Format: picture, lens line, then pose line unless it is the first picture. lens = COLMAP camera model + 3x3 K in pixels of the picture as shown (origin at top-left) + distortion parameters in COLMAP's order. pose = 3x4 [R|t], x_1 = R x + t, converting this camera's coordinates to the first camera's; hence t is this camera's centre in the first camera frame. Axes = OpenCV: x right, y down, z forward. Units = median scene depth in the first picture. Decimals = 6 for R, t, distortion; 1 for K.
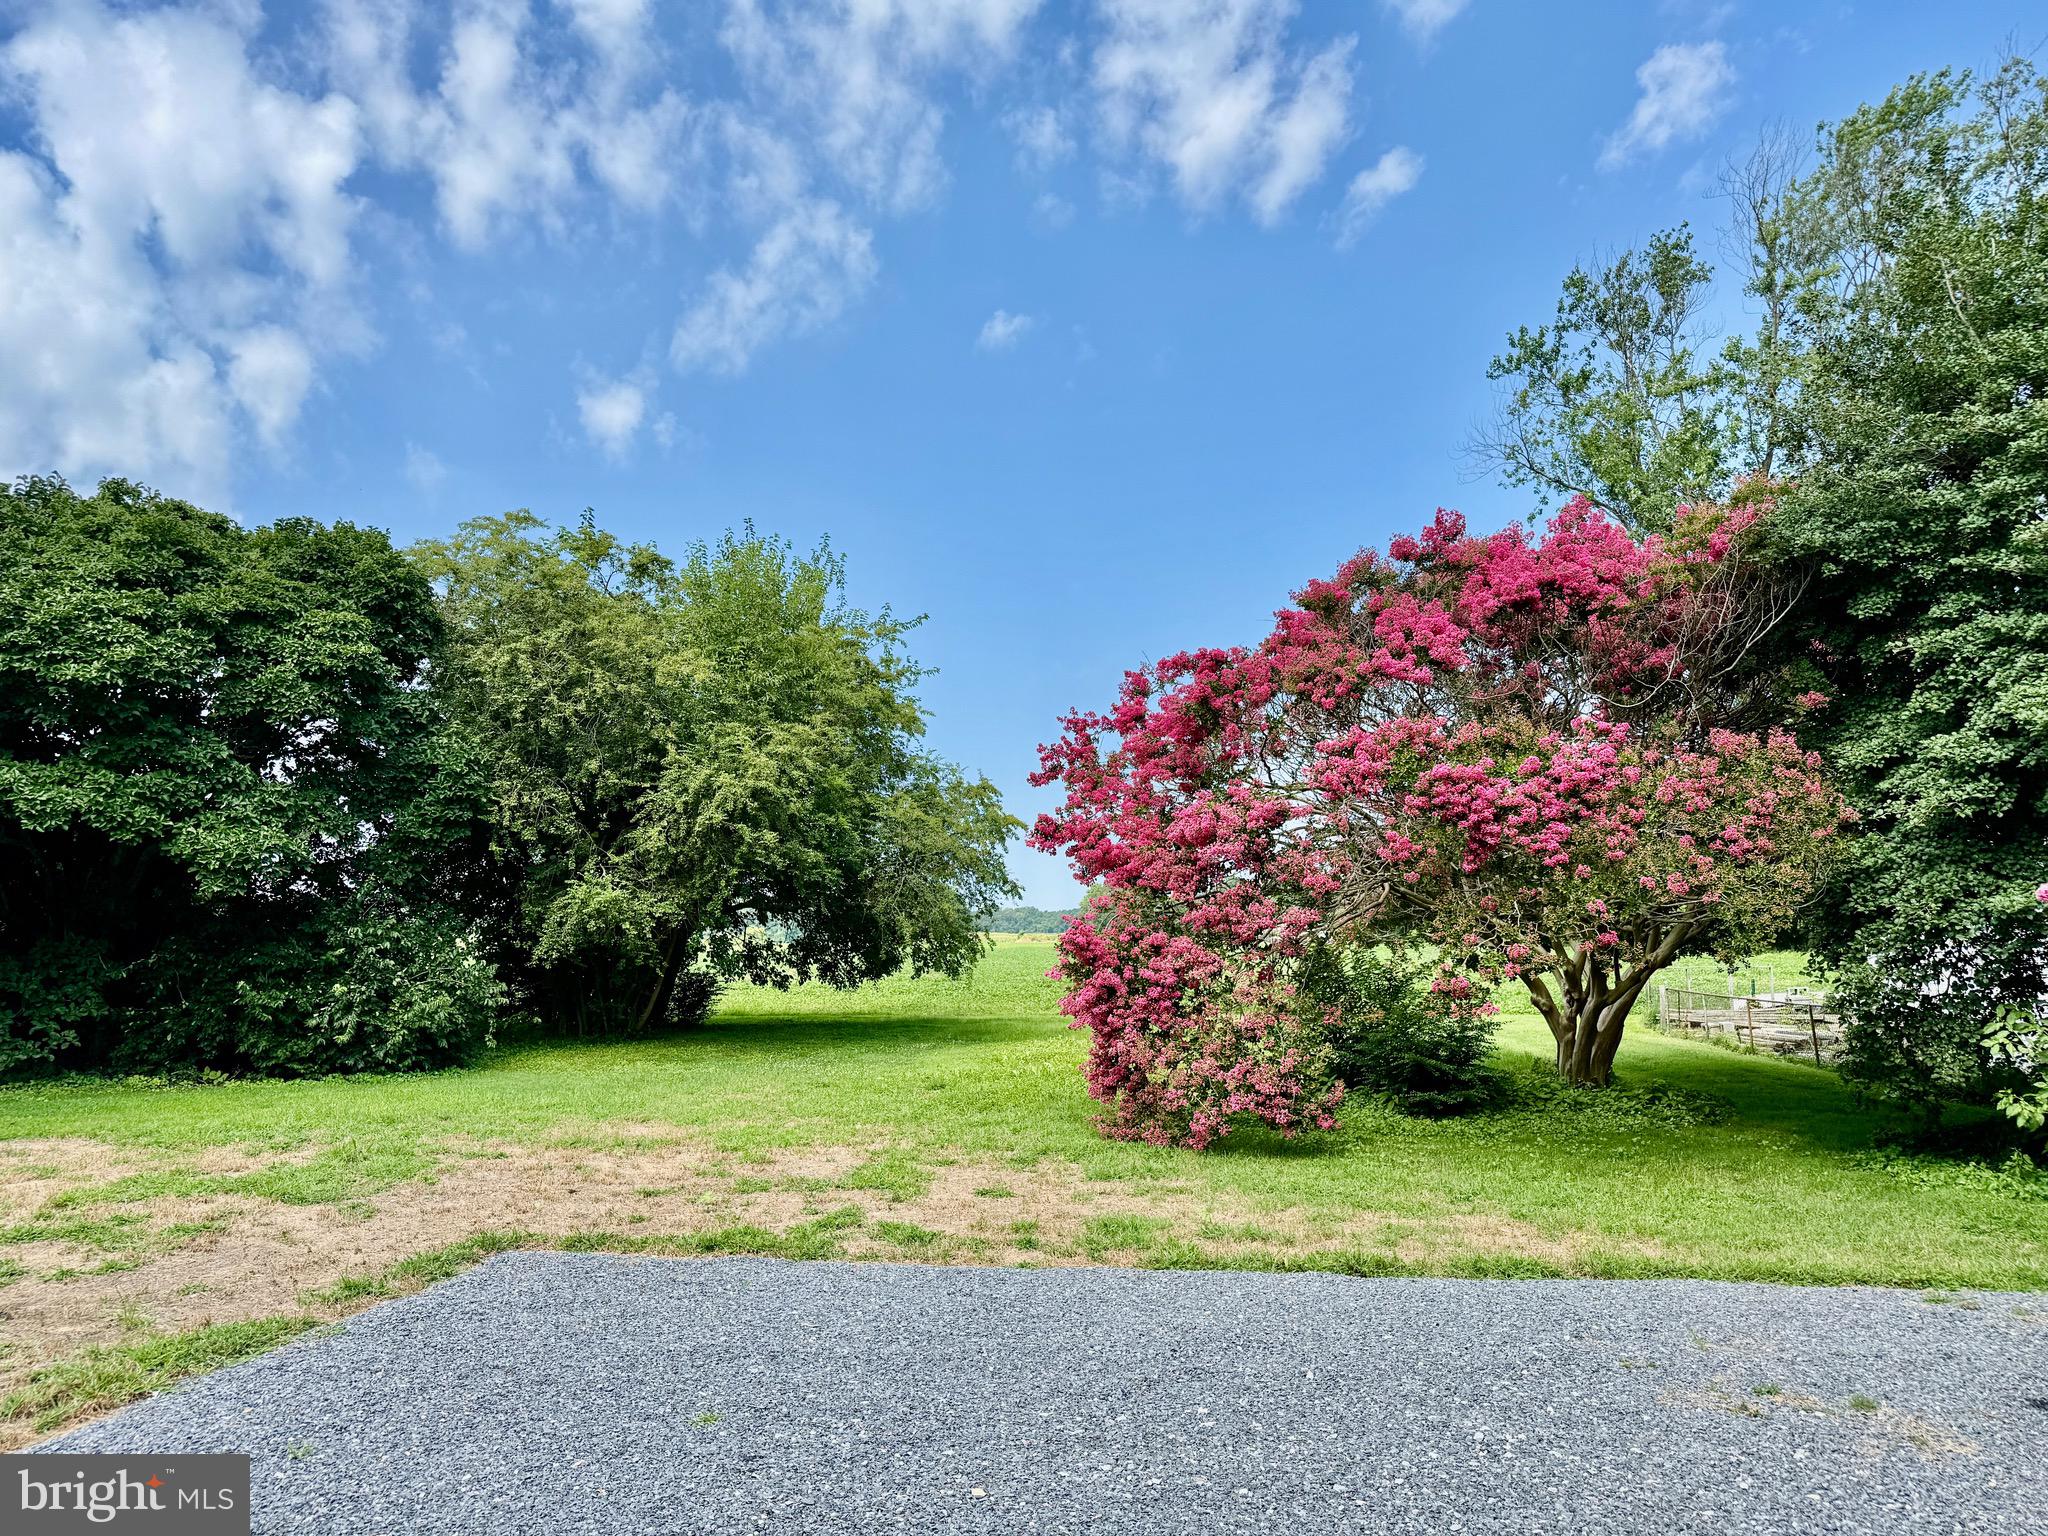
lens RADIAL K [[1437.5, 0, 1024.0], [0, 1437.5, 768.0], [0, 0, 1]] dist [0.068071, -0.092761]
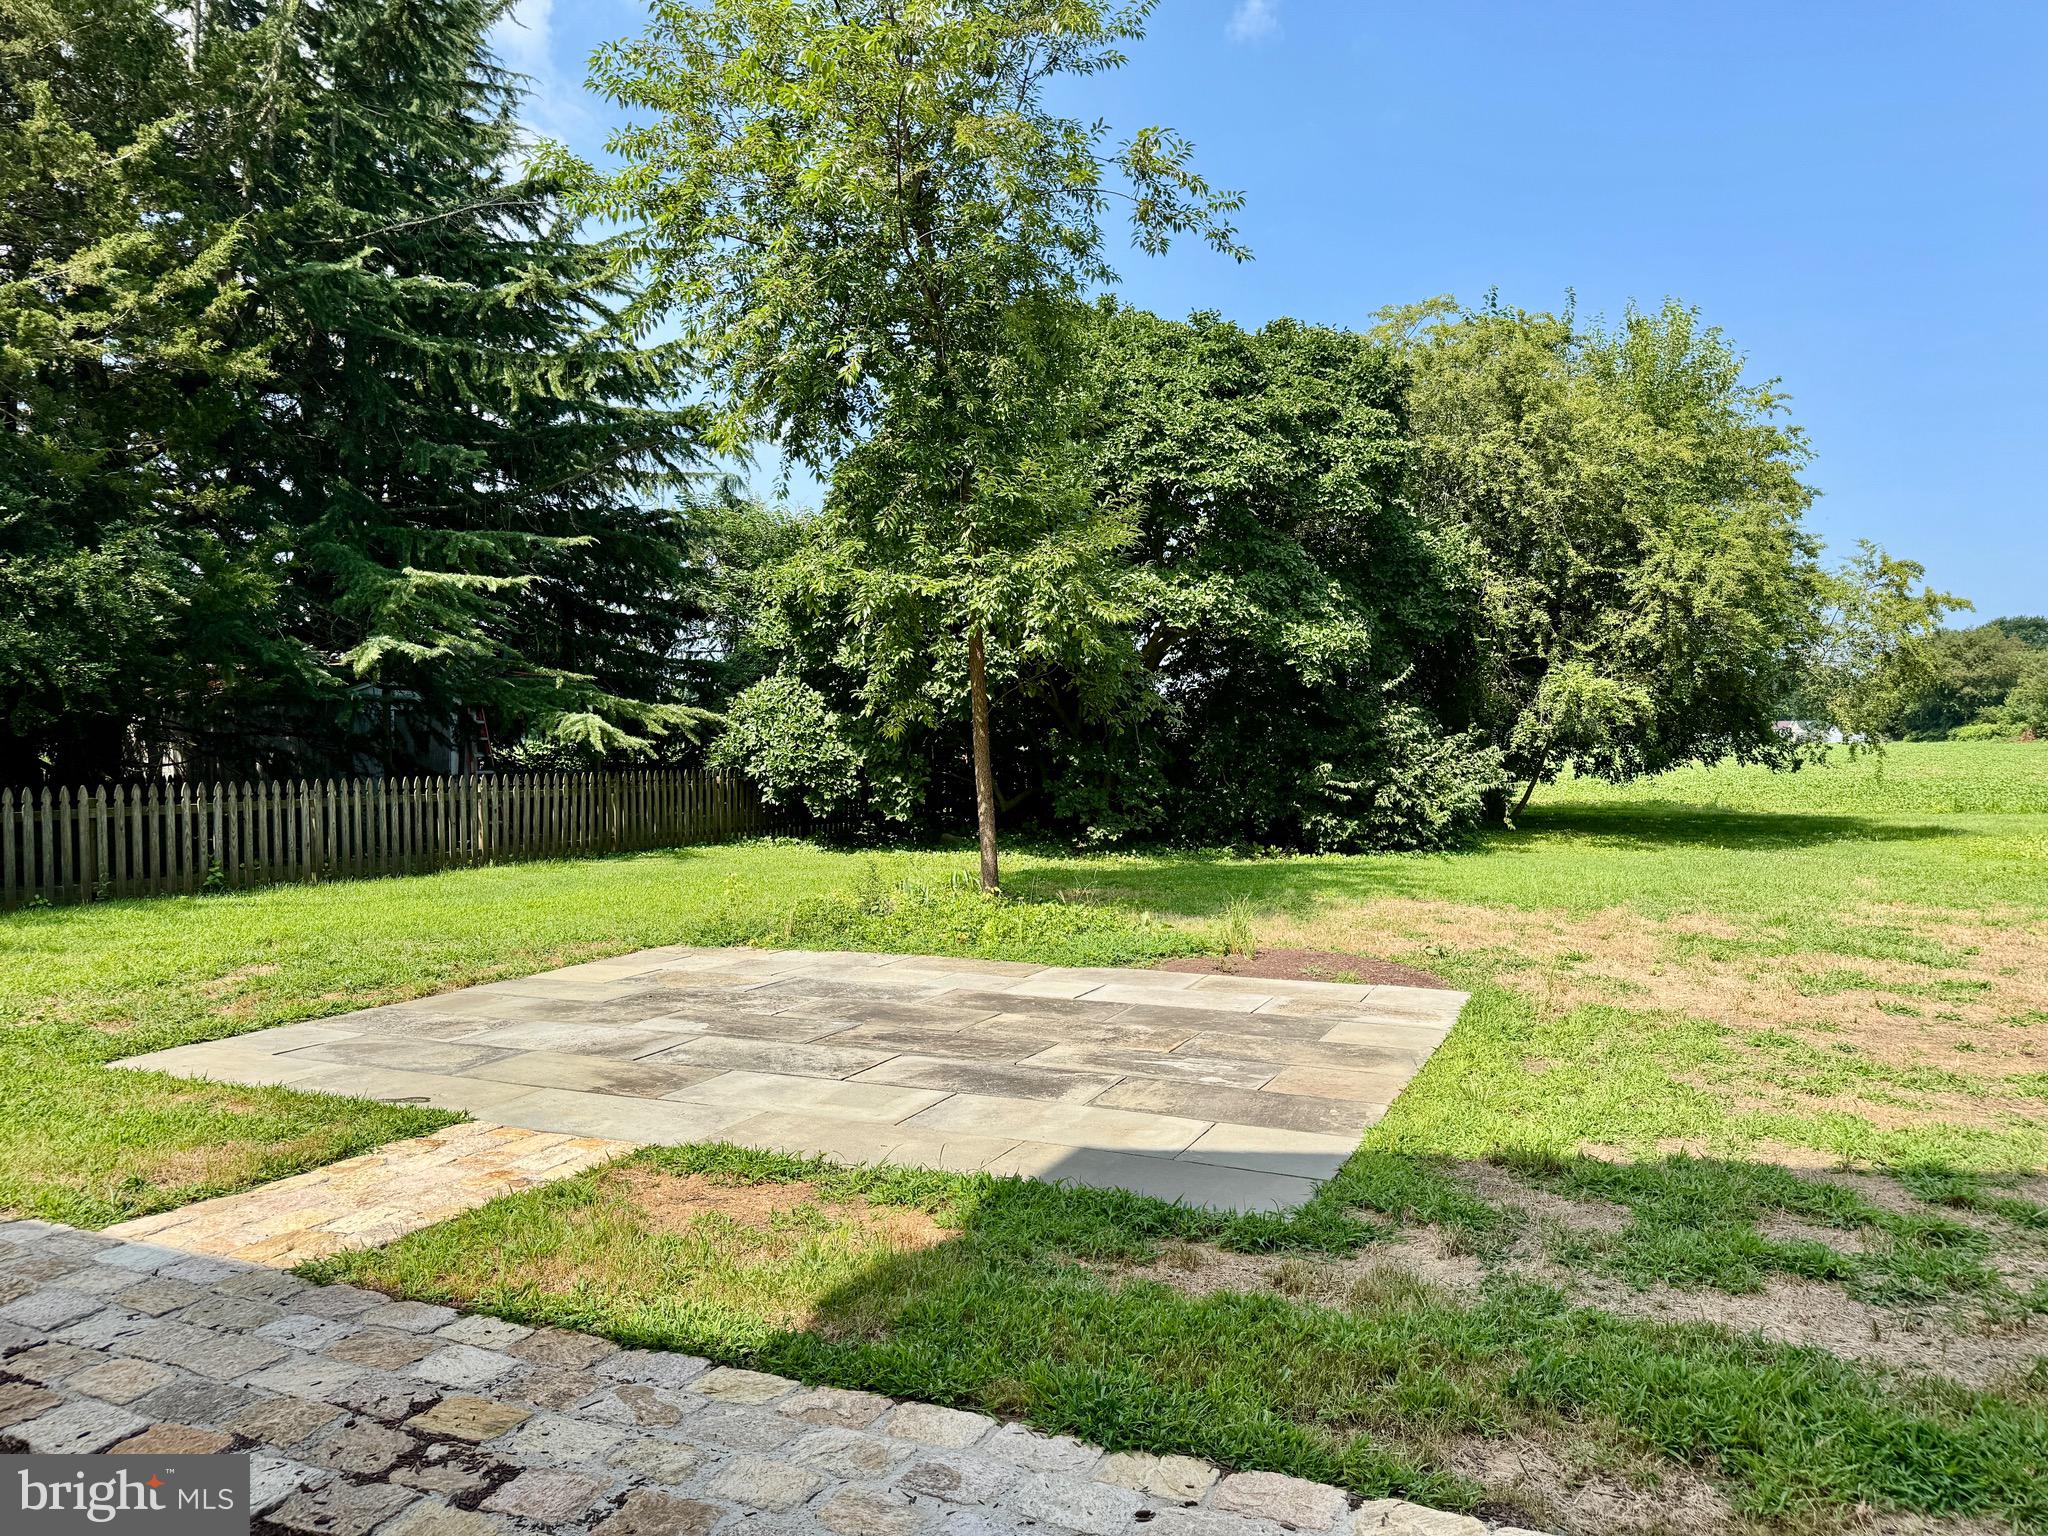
lens RADIAL K [[1437.5, 0, 1024.0], [0, 1437.5, 768.0], [0, 0, 1]] dist [0.068071, -0.092761]
pose [[0.956576, 0.004582, -0.291445, -0.413936], [0.035174, 0.990755, 0.131025, 0.001185], [0.289351, -0.135586, 0.947572, -0.077396]]
